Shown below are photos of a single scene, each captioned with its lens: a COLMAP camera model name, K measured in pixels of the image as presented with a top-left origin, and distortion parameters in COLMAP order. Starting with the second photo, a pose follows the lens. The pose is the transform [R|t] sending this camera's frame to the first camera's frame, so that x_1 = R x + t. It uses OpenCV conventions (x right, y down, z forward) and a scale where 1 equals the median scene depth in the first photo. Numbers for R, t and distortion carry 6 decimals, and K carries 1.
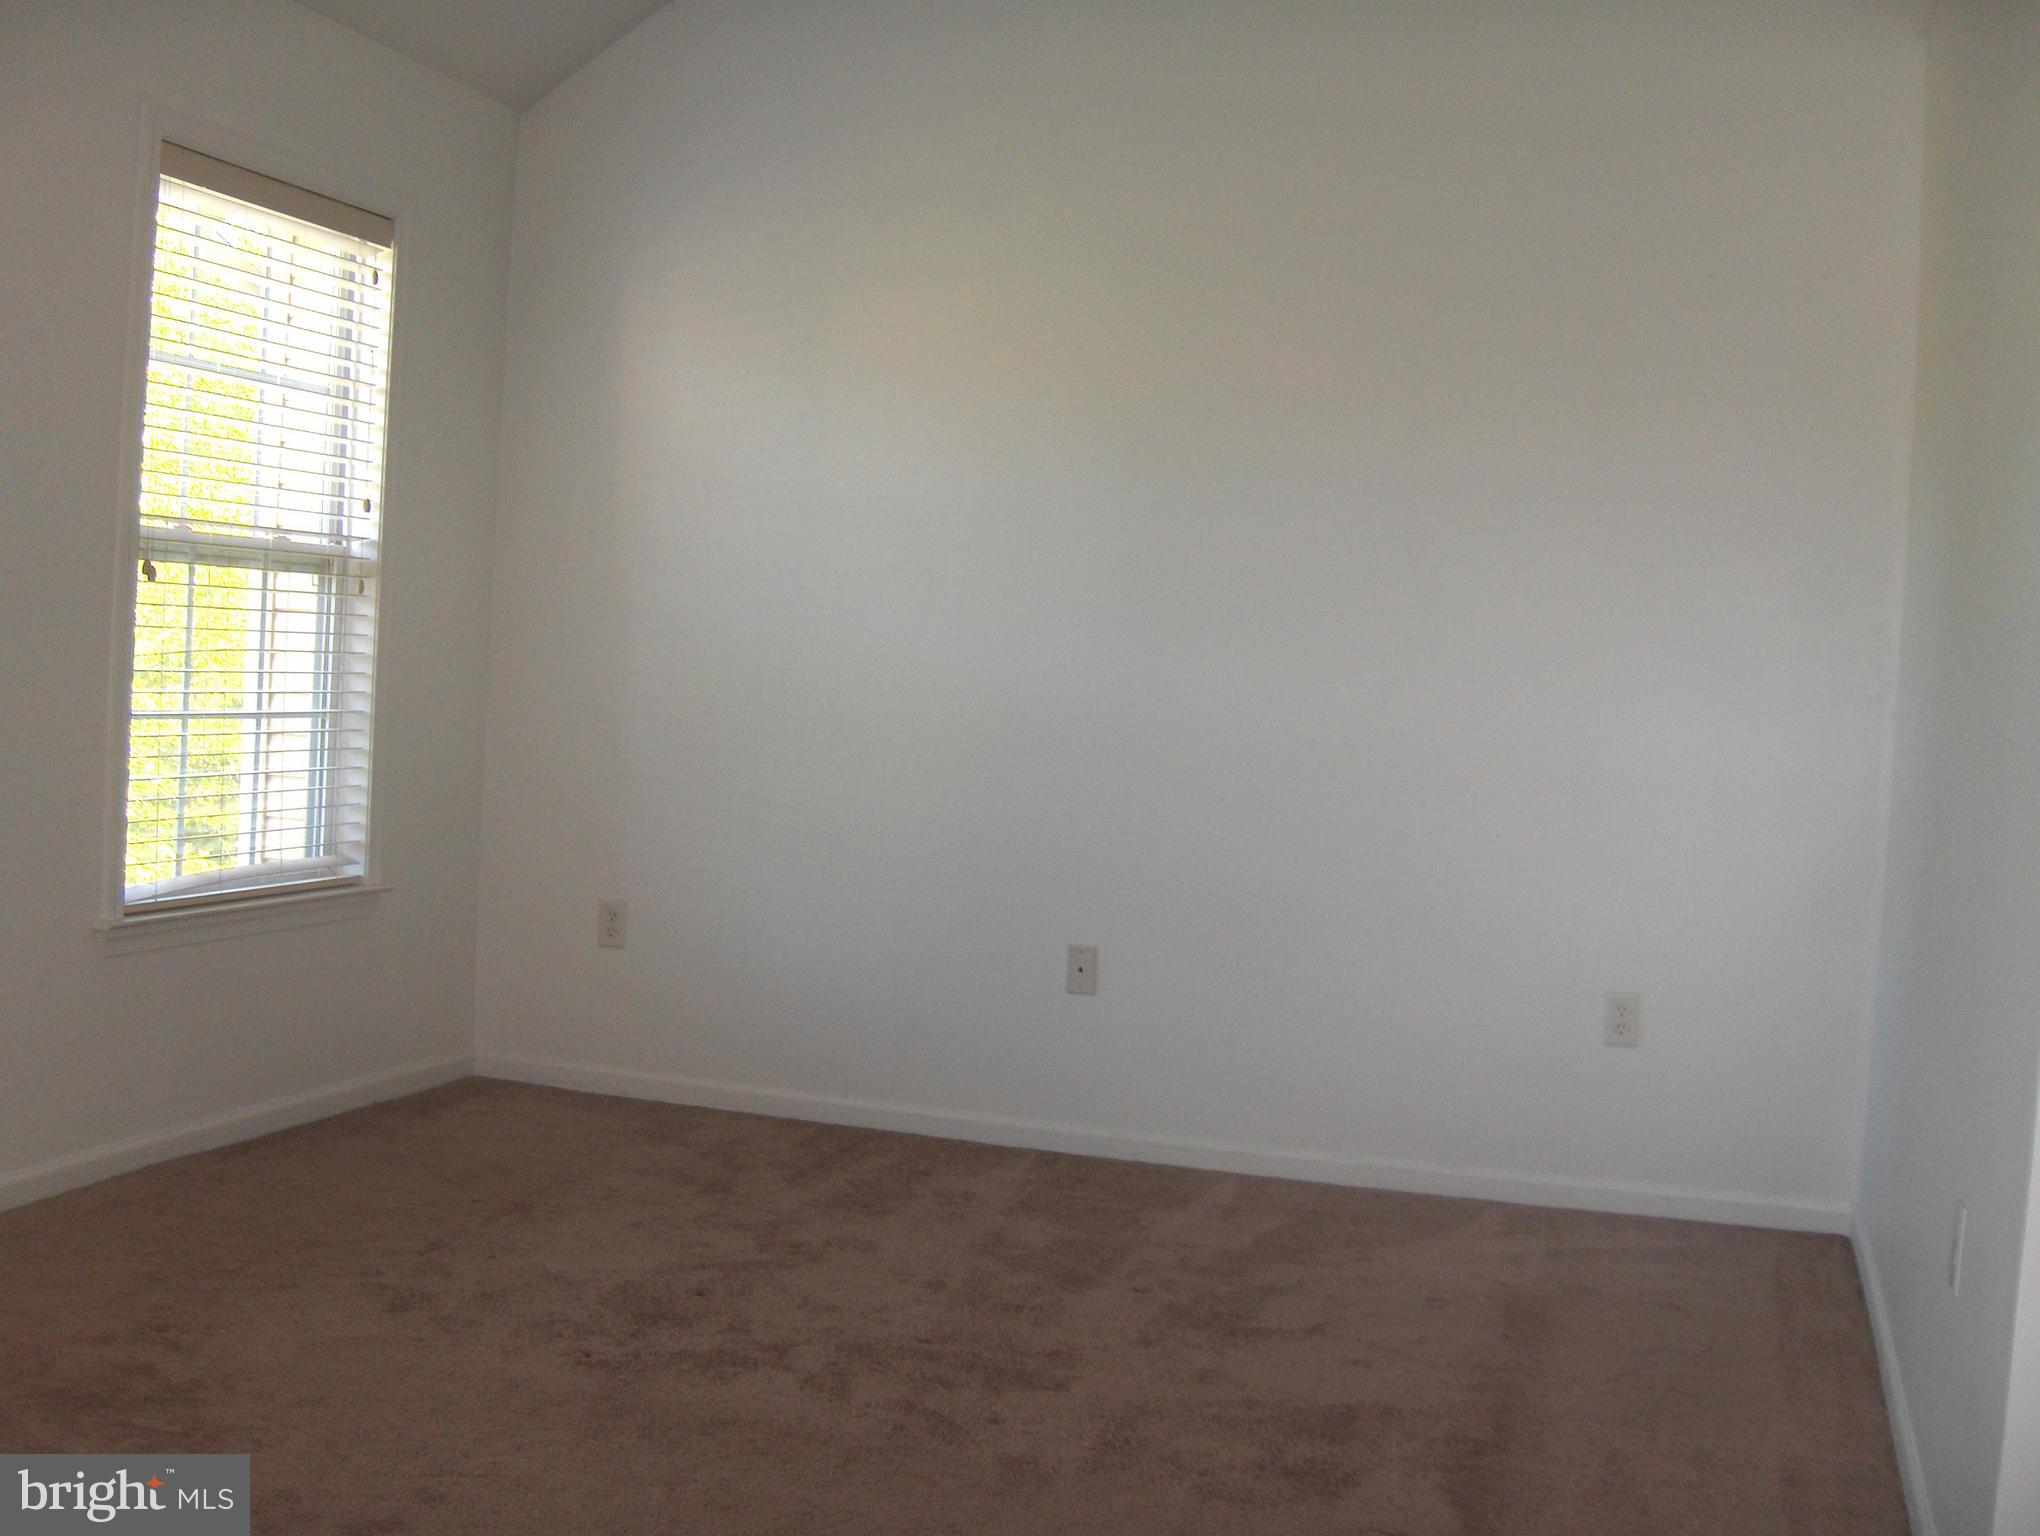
lens RADIAL K [[2380.6, 0, 1020.0], [0, 2380.6, 768.0], [0, 0, 1]] dist [-0.146910, -0.039780]
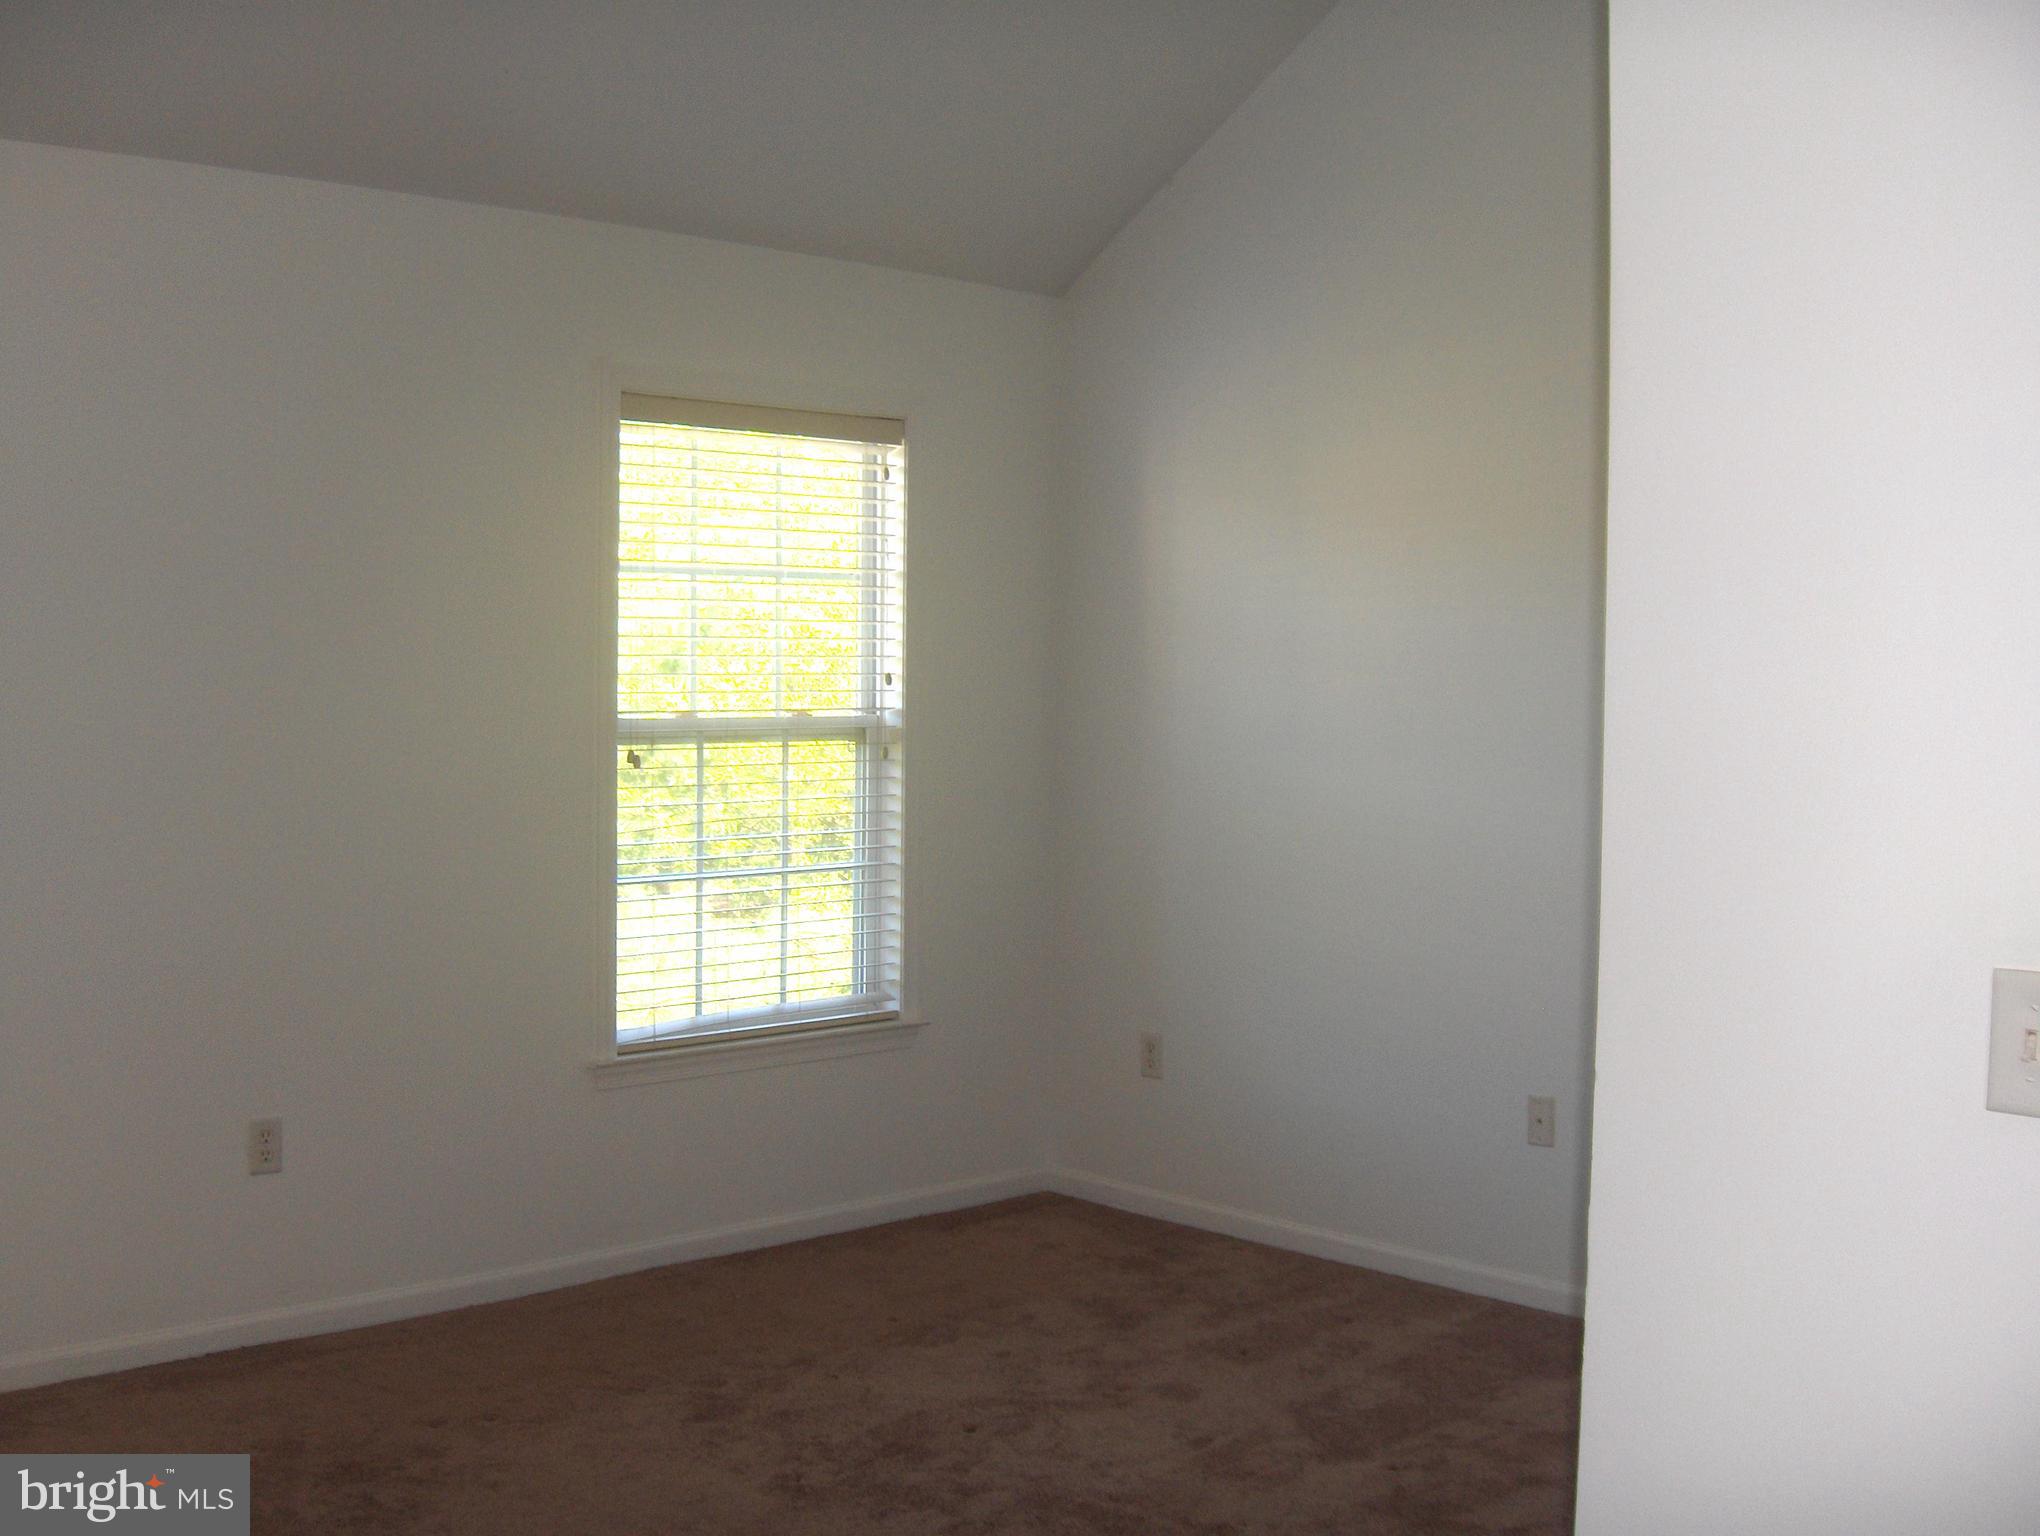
lens RADIAL K [[2380.6, 0, 1020.0], [0, 2380.6, 768.0], [0, 0, 1]] dist [-0.146910, -0.039780]
pose [[0.872551, -0.025238, -0.487871, 0.328878], [0.017286, 0.999634, -0.020797, -0.045855], [0.488218, 0.009713, 0.872668, 0.049183]]
